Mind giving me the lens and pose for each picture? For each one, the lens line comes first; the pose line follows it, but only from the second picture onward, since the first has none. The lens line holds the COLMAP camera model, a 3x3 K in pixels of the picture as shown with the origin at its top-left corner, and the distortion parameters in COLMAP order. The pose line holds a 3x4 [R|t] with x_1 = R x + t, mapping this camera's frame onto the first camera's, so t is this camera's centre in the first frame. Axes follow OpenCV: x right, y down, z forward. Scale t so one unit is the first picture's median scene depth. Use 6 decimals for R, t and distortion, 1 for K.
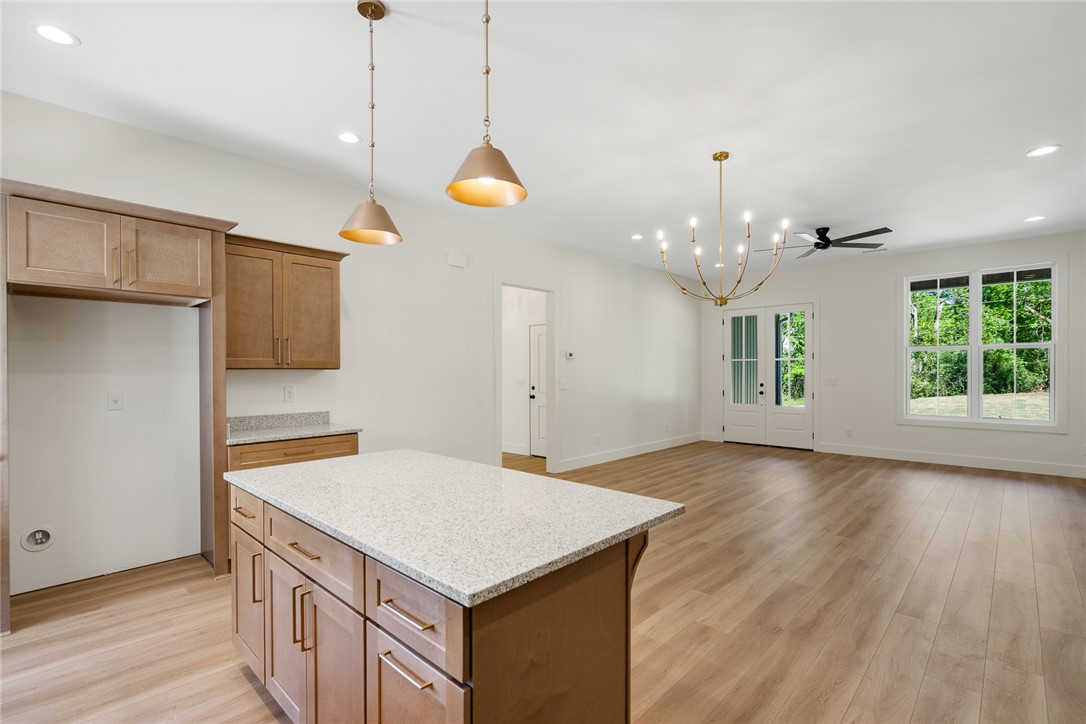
lens RADIAL K [[497.9, 0, 547.9], [0, 497.9, 370.4], [0, 0, 1]] dist [-0.003058, 0.002530]
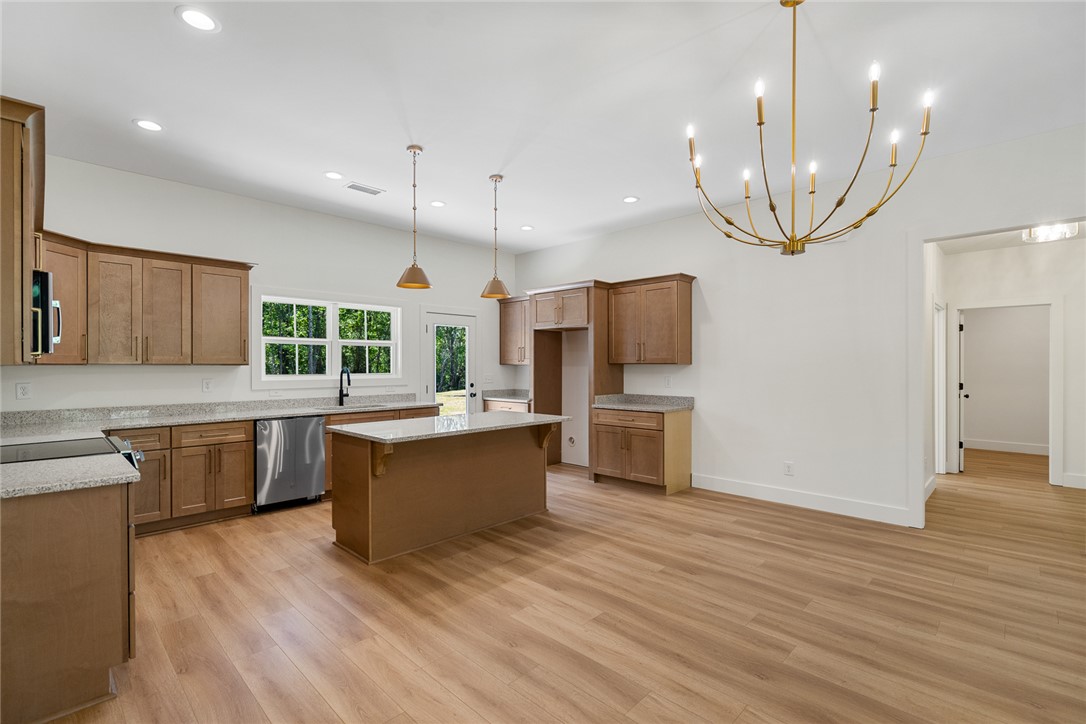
lens RADIAL K [[497.9, 0, 540.0], [0, 497.9, 363.0], [0, 0, 1]] dist [-0.003058, 0.002530]
pose [[-0.028831, -0.002225, -0.999582, 0.597070], [0.004859, 0.999985, -0.002367, -0.001921], [0.999572, -0.004925, -0.028820, 0.462532]]
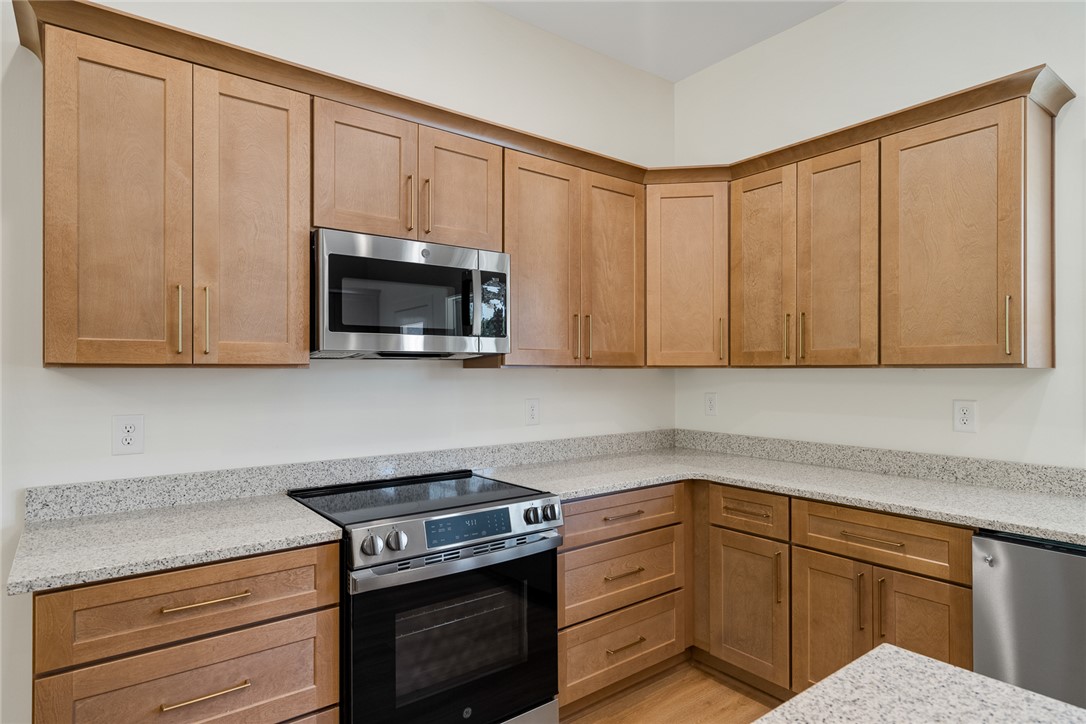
lens RADIAL K [[610.6, 0, 539.3], [0, 610.6, 367.0], [0, 0, 1]] dist [0.011848, -0.000840]
pose [[-0.985700, 0.004501, 0.168452, 0.039570], [0.003330, 0.999968, -0.007231, -0.001151], [-0.168479, -0.006567, -0.985683, 0.361087]]
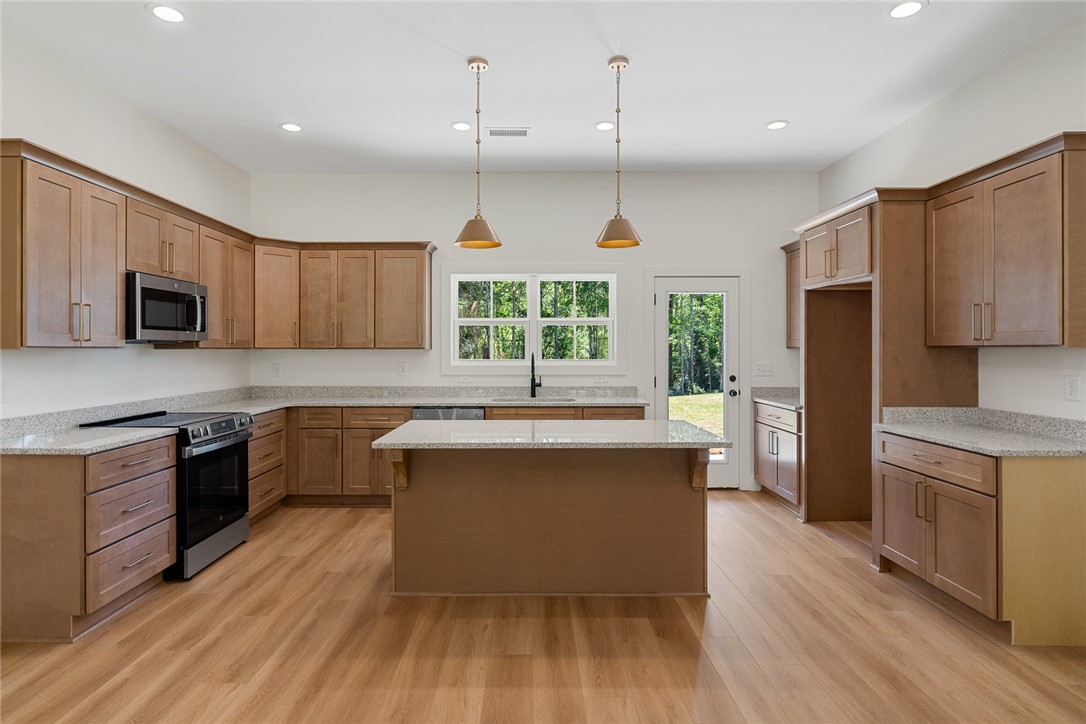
lens RADIAL K [[588.7, 0, 526.0], [0, 588.7, 346.4], [0, 0, 1]] dist [-0.000112, -0.000757]
pose [[-0.739554, 0.000180, -0.673097, 0.313175], [0.004623, 0.999978, -0.004812, -0.001323], [0.673081, -0.006670, -0.739539, 0.734628]]
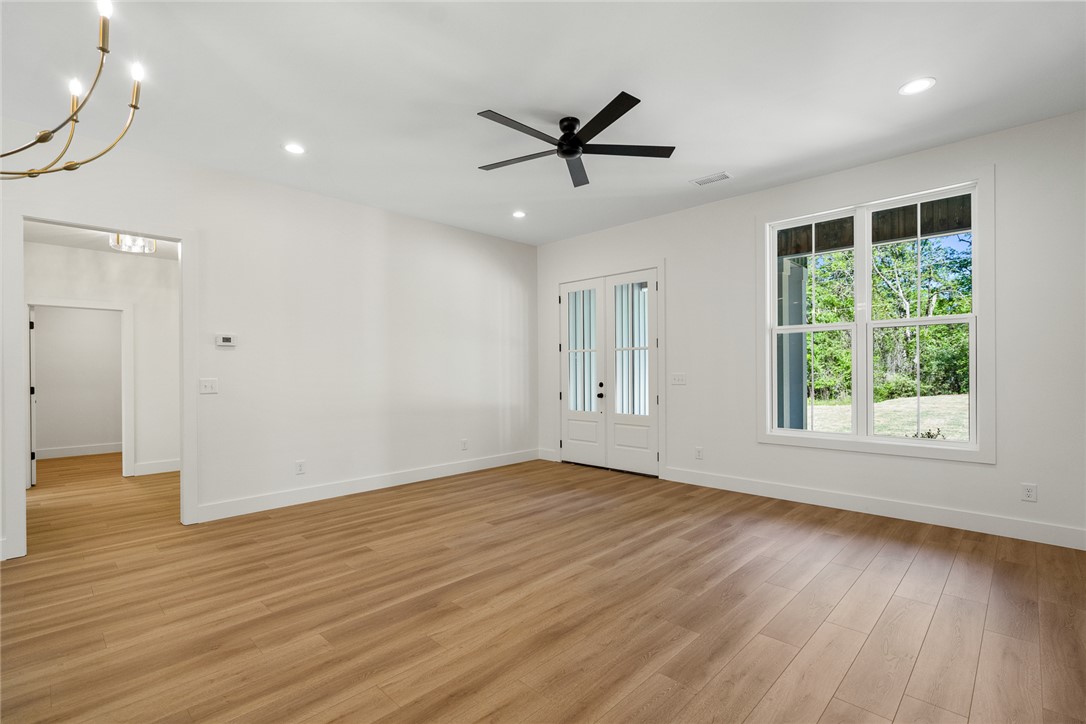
lens RADIAL K [[497.9, 0, 548.1], [0, 497.9, 374.9], [0, 0, 1]] dist [-0.003058, 0.002530]
pose [[0.999937, -0.002709, -0.010911, 0.521778], [0.002816, 0.999948, 0.009816, 0.010818], [0.010884, -0.009846, 0.999892, 0.400329]]
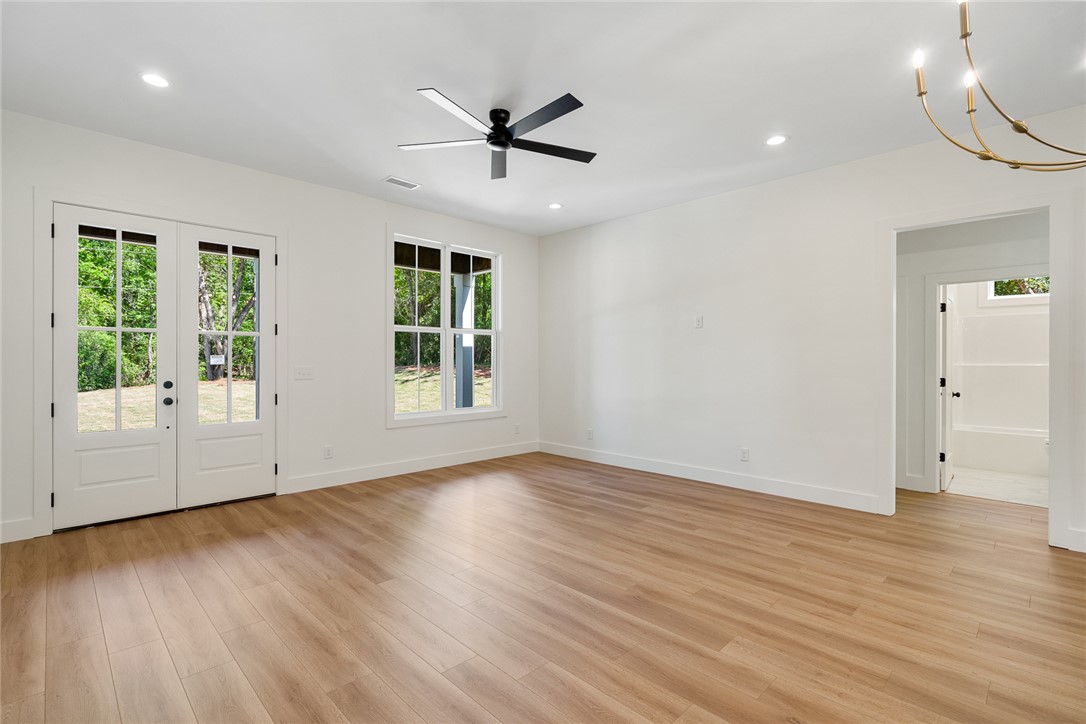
lens RADIAL K [[497.9, 0, 539.8], [0, 497.9, 368.4], [0, 0, 1]] dist [-0.003058, 0.002530]
pose [[0.041176, -0.010434, 0.999097, -0.034665], [-0.001659, 0.999943, 0.010511, 0.012301], [-0.999151, -0.002090, 0.041156, 0.914366]]
